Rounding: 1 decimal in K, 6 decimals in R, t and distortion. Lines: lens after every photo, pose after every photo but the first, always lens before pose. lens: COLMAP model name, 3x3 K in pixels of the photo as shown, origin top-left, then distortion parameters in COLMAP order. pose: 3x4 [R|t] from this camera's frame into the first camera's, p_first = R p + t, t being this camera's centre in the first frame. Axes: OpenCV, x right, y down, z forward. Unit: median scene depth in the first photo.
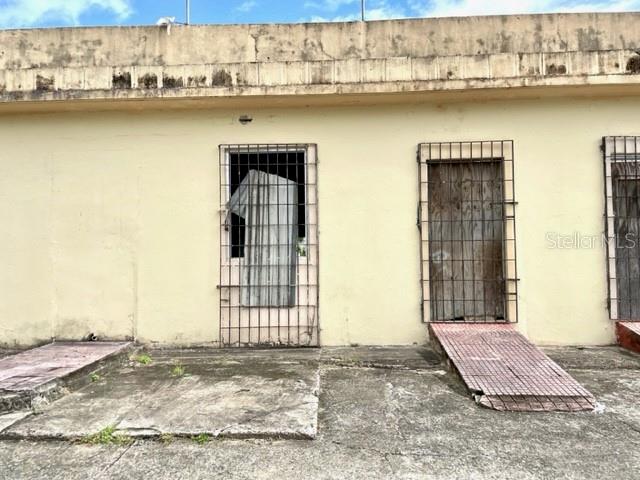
lens RADIAL K [[475.3, 0, 315.8], [0, 475.3, 229.5], [0, 0, 1]] dist [0.088514, -0.110871]
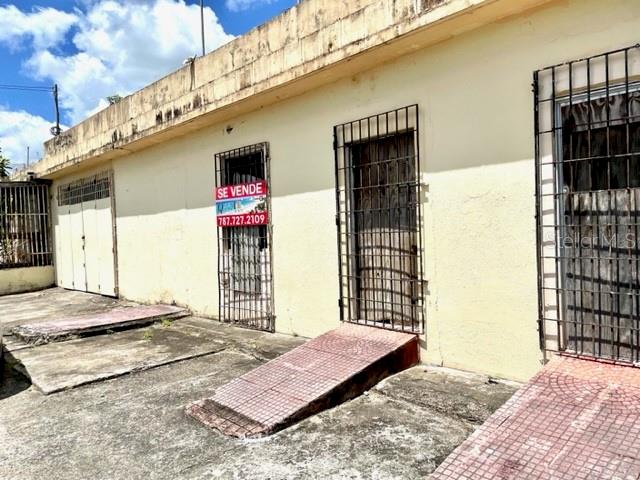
lens RADIAL K [[475.3, 0, 315.8], [0, 475.3, 229.5], [0, 0, 1]] dist [0.088514, -0.110871]
pose [[0.717733, -0.016301, -0.696127, 0.851462], [0.069026, 0.996467, 0.047835, -0.031349], [0.692888, -0.082384, 0.716323, 0.318315]]
